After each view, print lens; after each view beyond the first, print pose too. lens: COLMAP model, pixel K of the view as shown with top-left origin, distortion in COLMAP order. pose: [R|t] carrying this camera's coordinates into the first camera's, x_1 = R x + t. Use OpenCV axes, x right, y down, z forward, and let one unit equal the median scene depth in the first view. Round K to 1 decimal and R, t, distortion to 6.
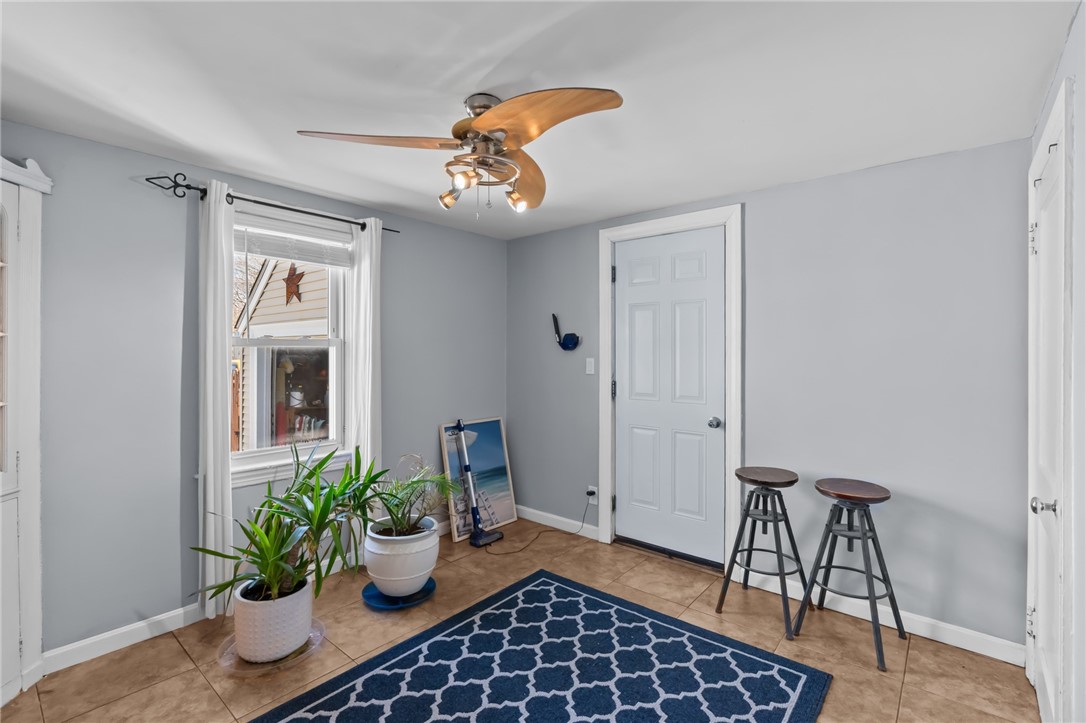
lens RADIAL K [[496.6, 0, 537.8], [0, 496.6, 353.5], [0, 0, 1]] dist [-0.002387, -0.001233]
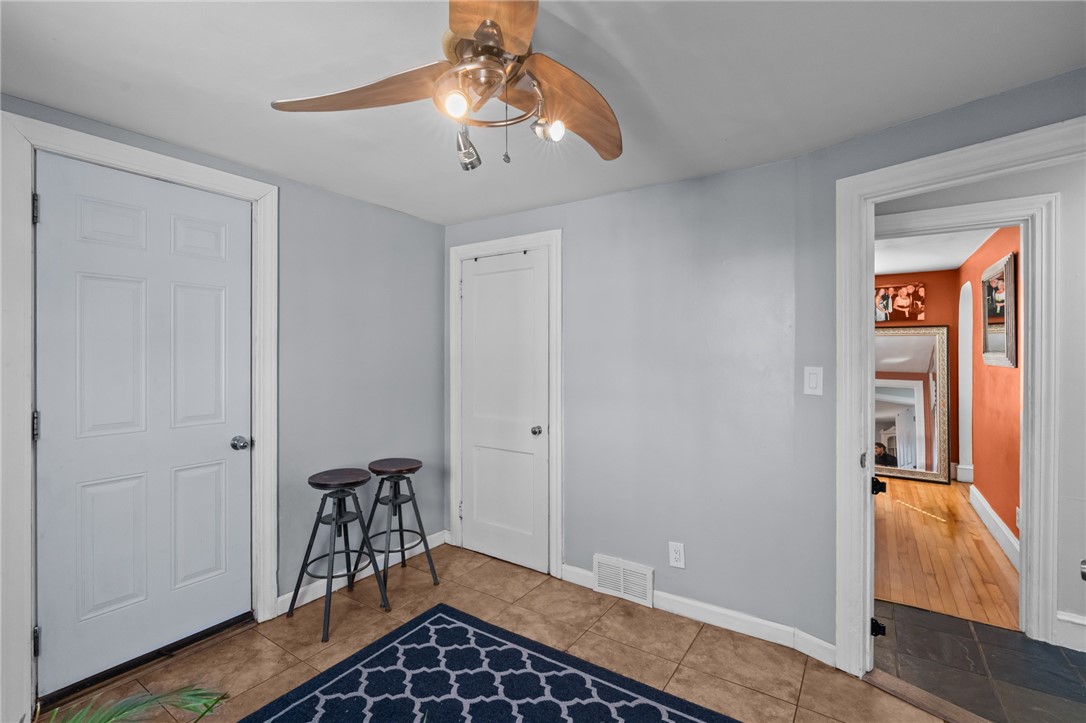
lens RADIAL K [[496.6, 0, 537.0], [0, 496.6, 357.0], [0, 0, 1]] dist [-0.002387, -0.001233]
pose [[-0.112383, -0.009143, 0.993623, -0.595233], [0.004887, 0.999940, 0.009754, -0.006815], [-0.993653, 0.005952, -0.112331, 0.733094]]
